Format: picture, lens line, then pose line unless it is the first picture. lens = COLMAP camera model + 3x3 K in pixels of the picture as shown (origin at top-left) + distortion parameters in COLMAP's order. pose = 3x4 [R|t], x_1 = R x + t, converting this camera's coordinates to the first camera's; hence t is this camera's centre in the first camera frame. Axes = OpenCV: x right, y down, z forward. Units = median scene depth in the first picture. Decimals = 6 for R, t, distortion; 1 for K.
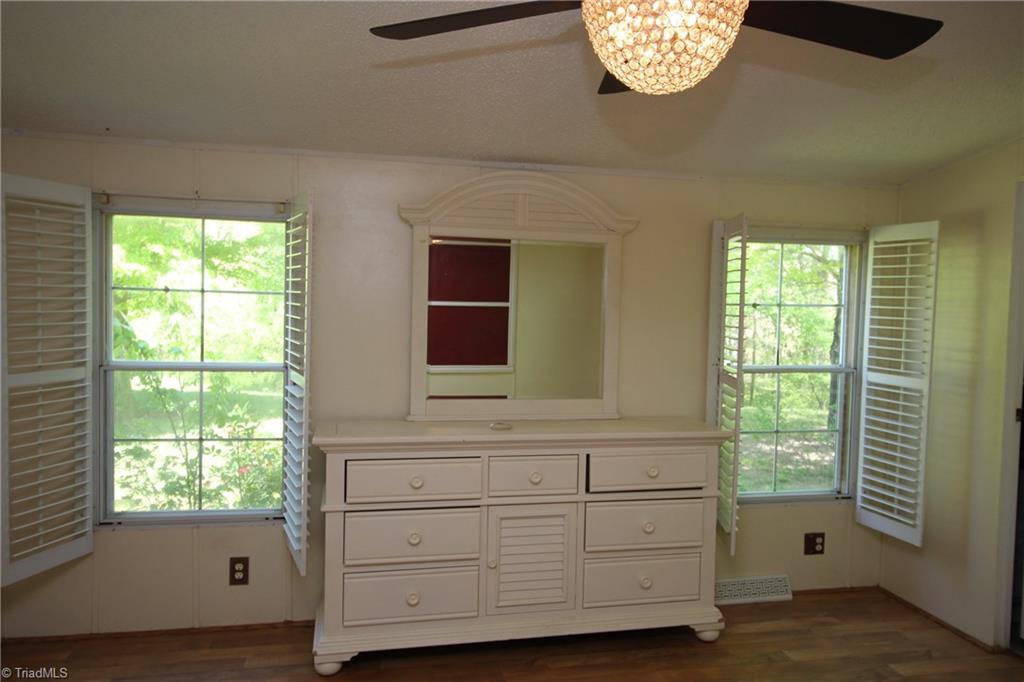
lens RADIAL K [[709.4, 0, 523.2], [0, 709.4, 339.8], [0, 0, 1]] dist [-0.004241, -0.002572]
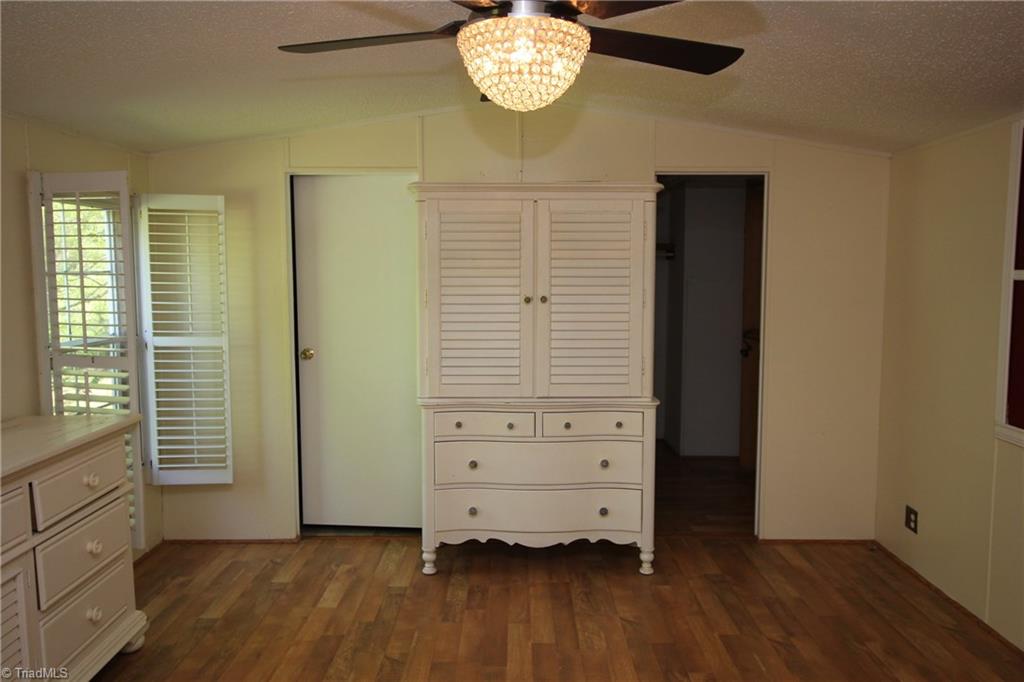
lens RADIAL K [[709.4, 0, 523.2], [0, 709.4, 339.8], [0, 0, 1]] dist [-0.004241, -0.002572]
pose [[0.229327, -0.113385, 0.966723, -0.415371], [0.049940, 0.993254, 0.104650, -0.033928], [-0.972068, 0.024279, 0.233442, 0.275363]]
